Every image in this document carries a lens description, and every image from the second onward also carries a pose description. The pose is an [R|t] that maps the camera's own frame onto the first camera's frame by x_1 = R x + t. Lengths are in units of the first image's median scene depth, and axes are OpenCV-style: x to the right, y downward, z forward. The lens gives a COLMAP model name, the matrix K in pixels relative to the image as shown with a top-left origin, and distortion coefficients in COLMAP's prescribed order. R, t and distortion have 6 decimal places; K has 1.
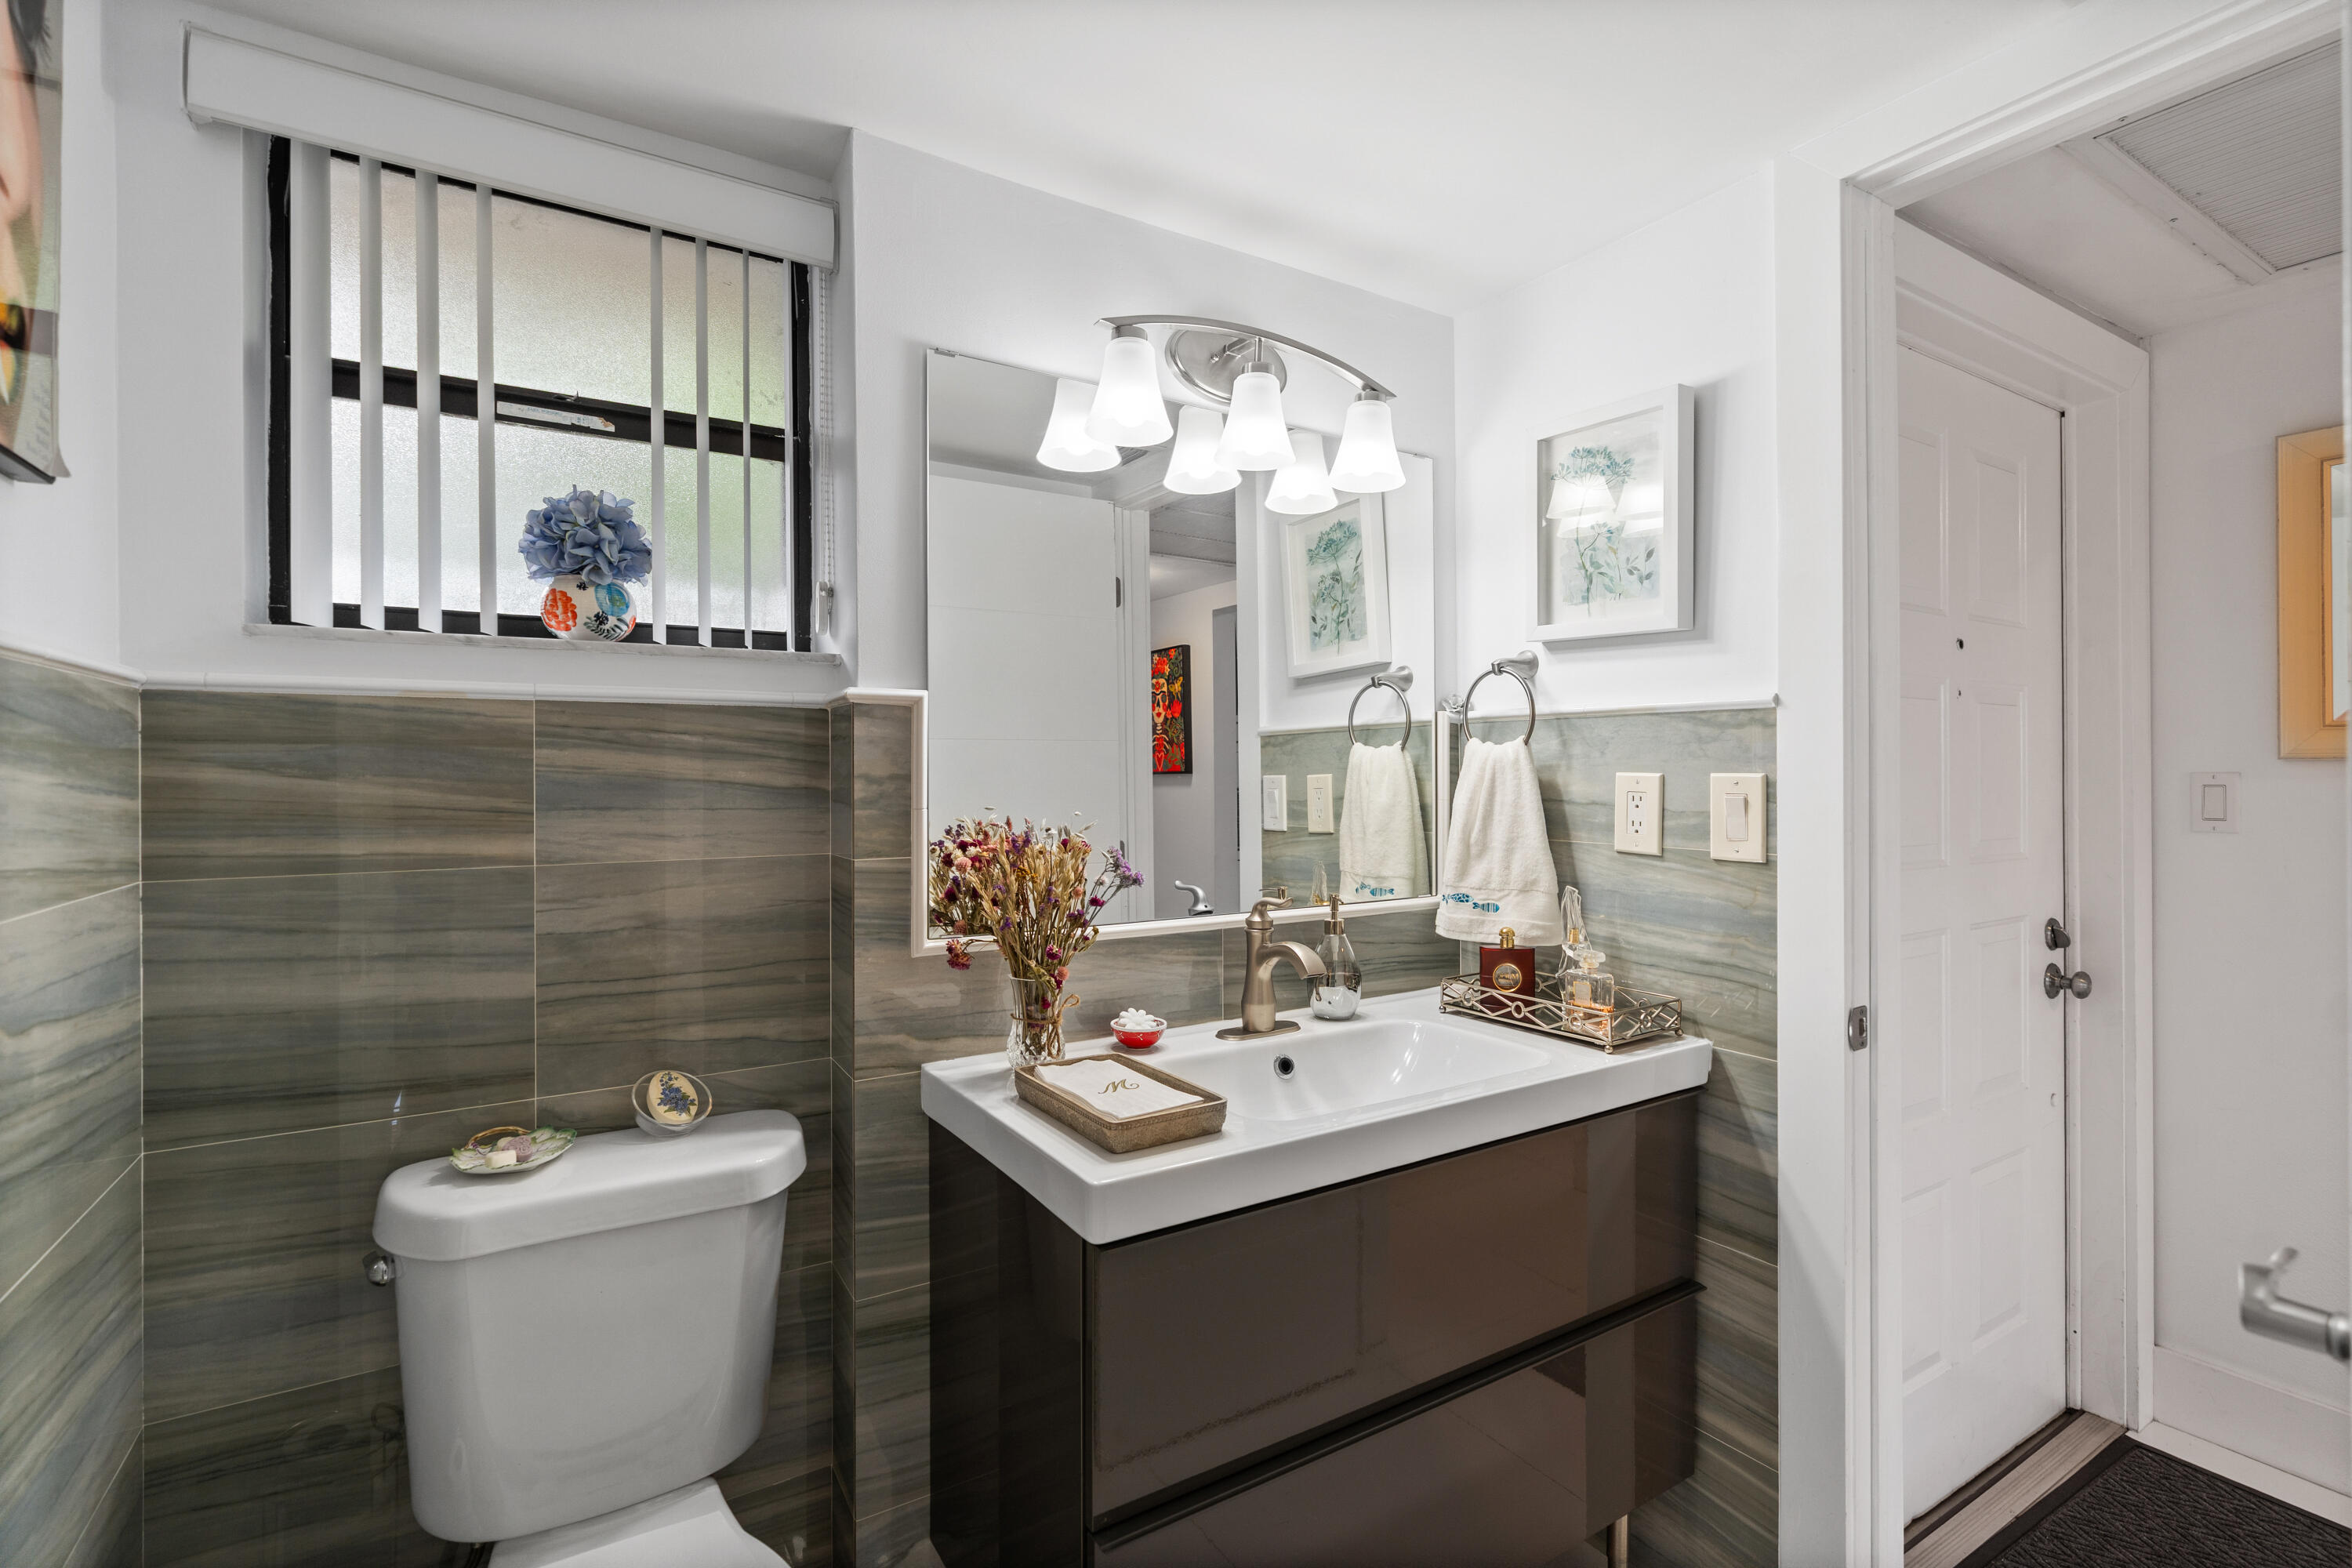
lens RADIAL K [[1064.4, 0, 1170.9], [0, 1064.4, 784.3], [0, 0, 1]] dist [-0.010750, 0.003776]
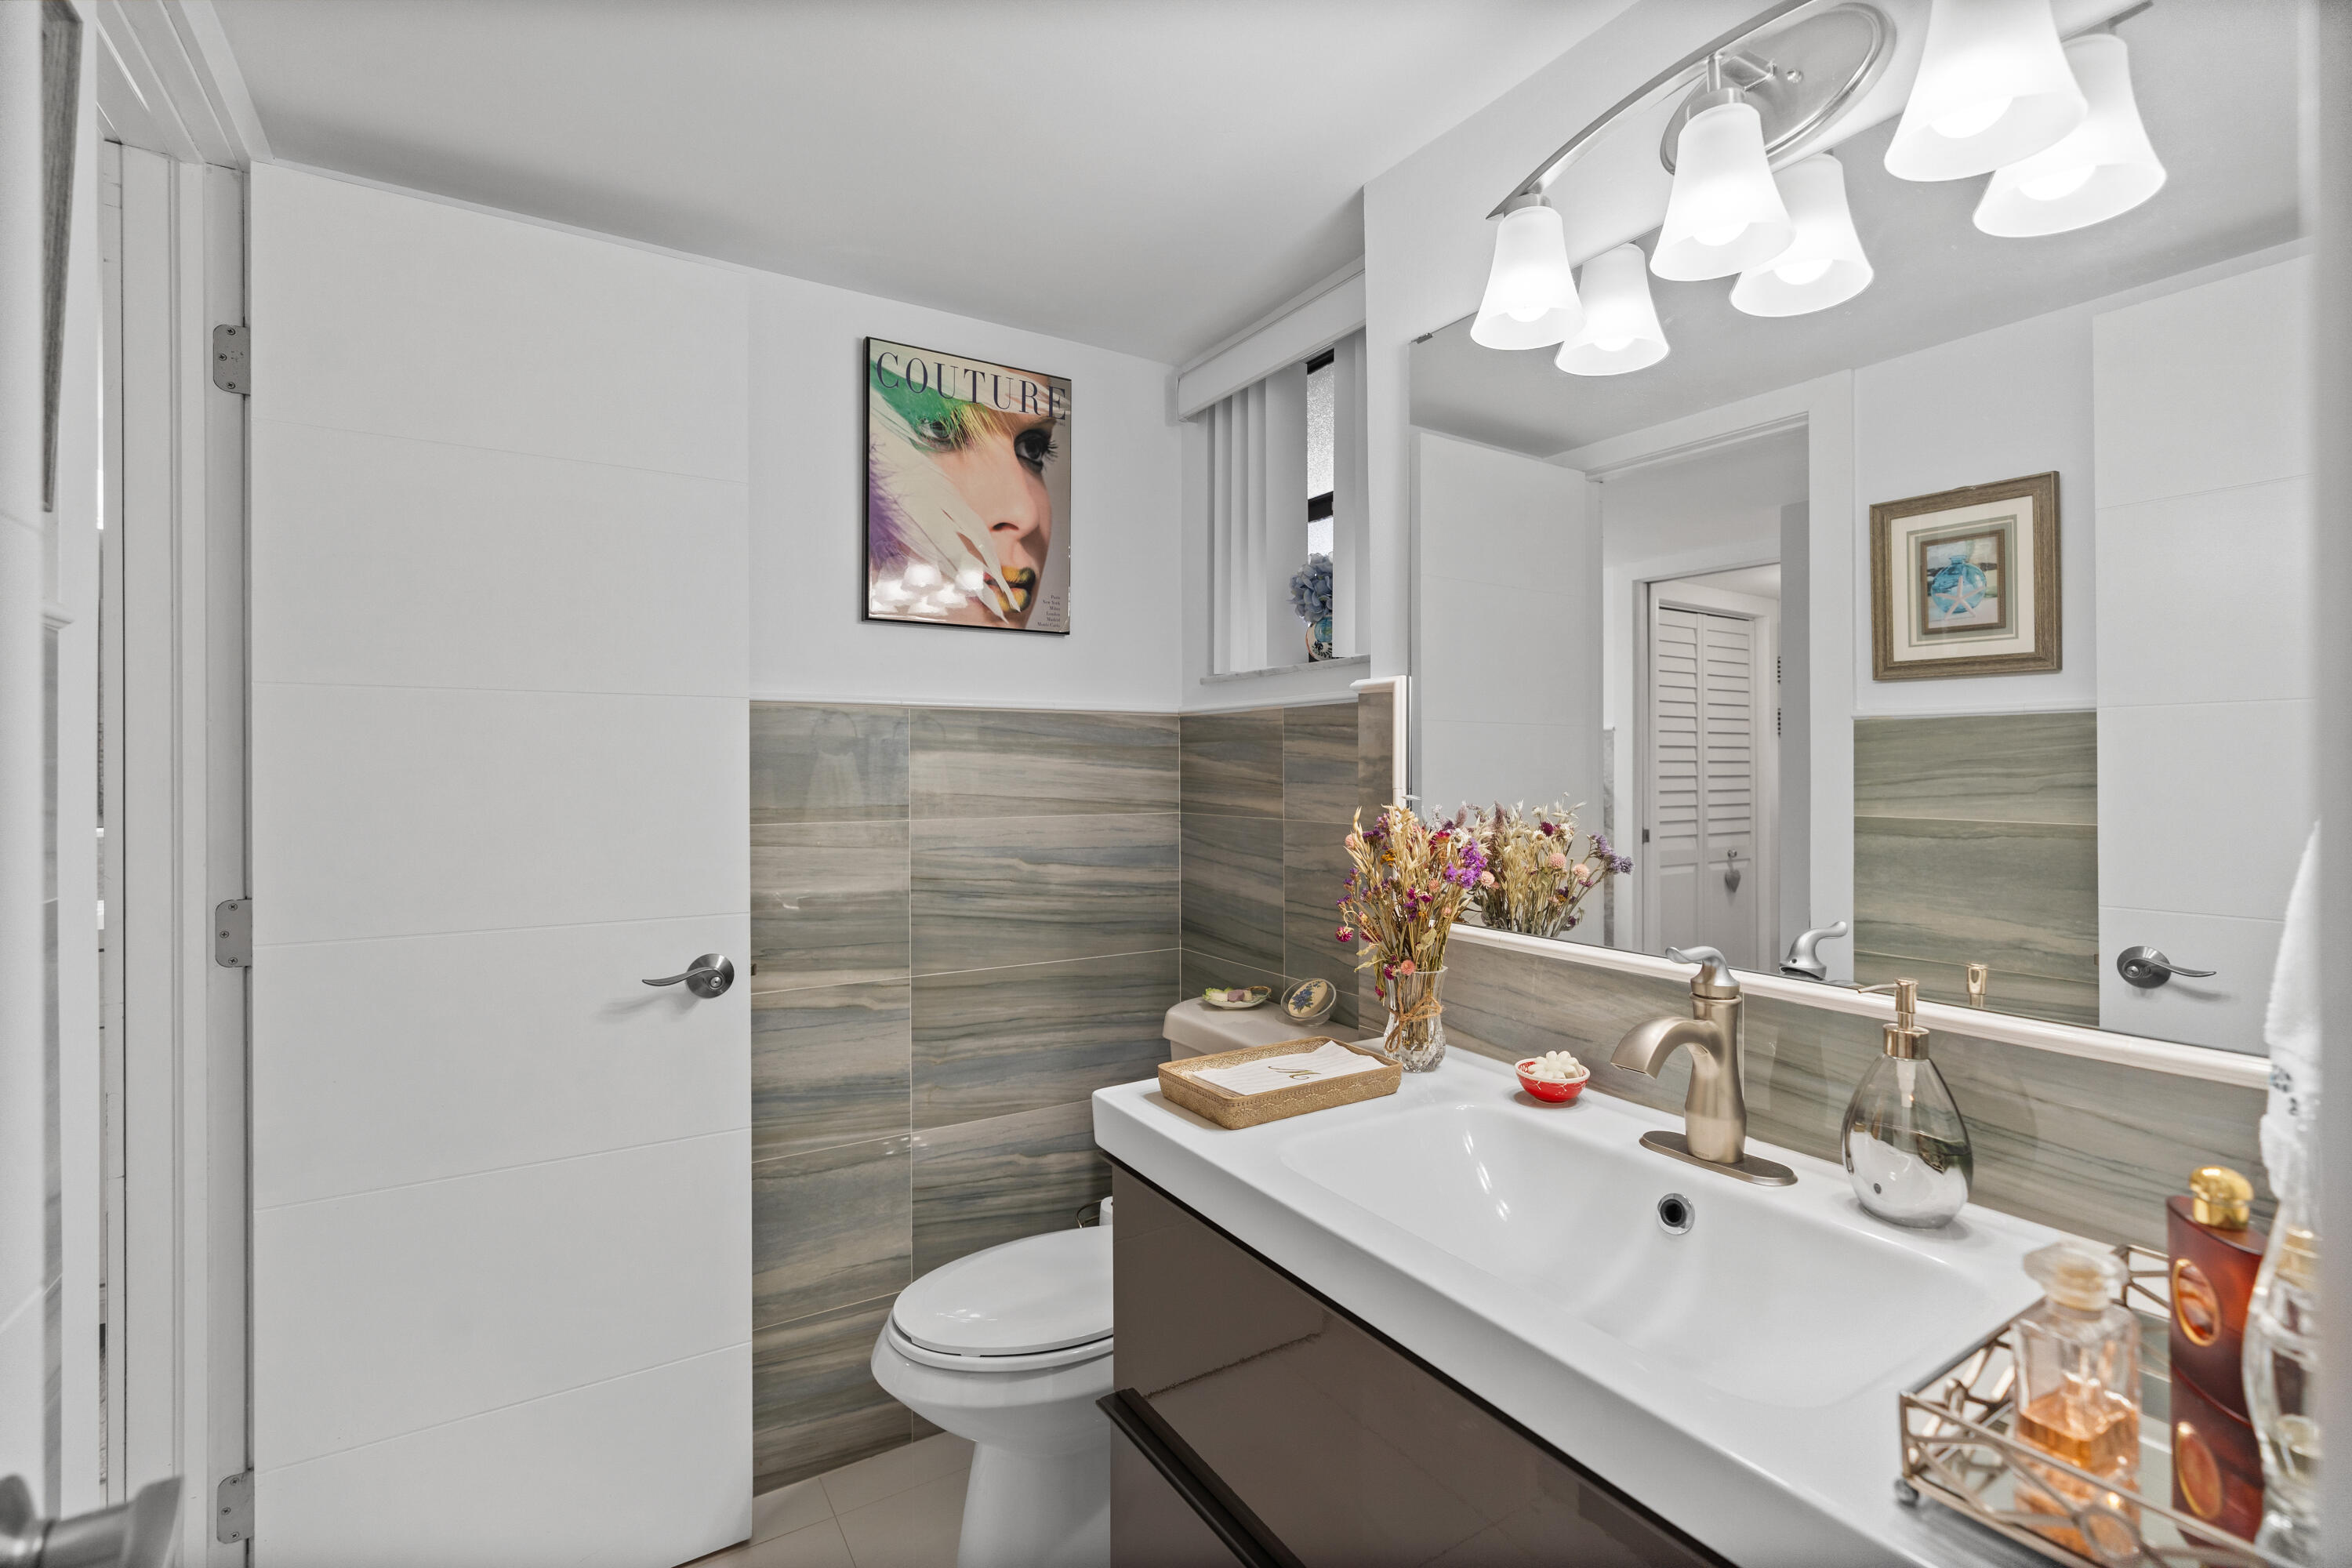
lens RADIAL K [[1064.4, 0, 1188.2], [0, 1064.4, 768.7], [0, 0, 1]] dist [-0.010750, 0.003776]
pose [[0.003878, 0.003843, -0.999985, 0.905208], [-0.006348, 0.999973, 0.003818, 0.000533], [0.999972, 0.006333, 0.003903, 0.869134]]
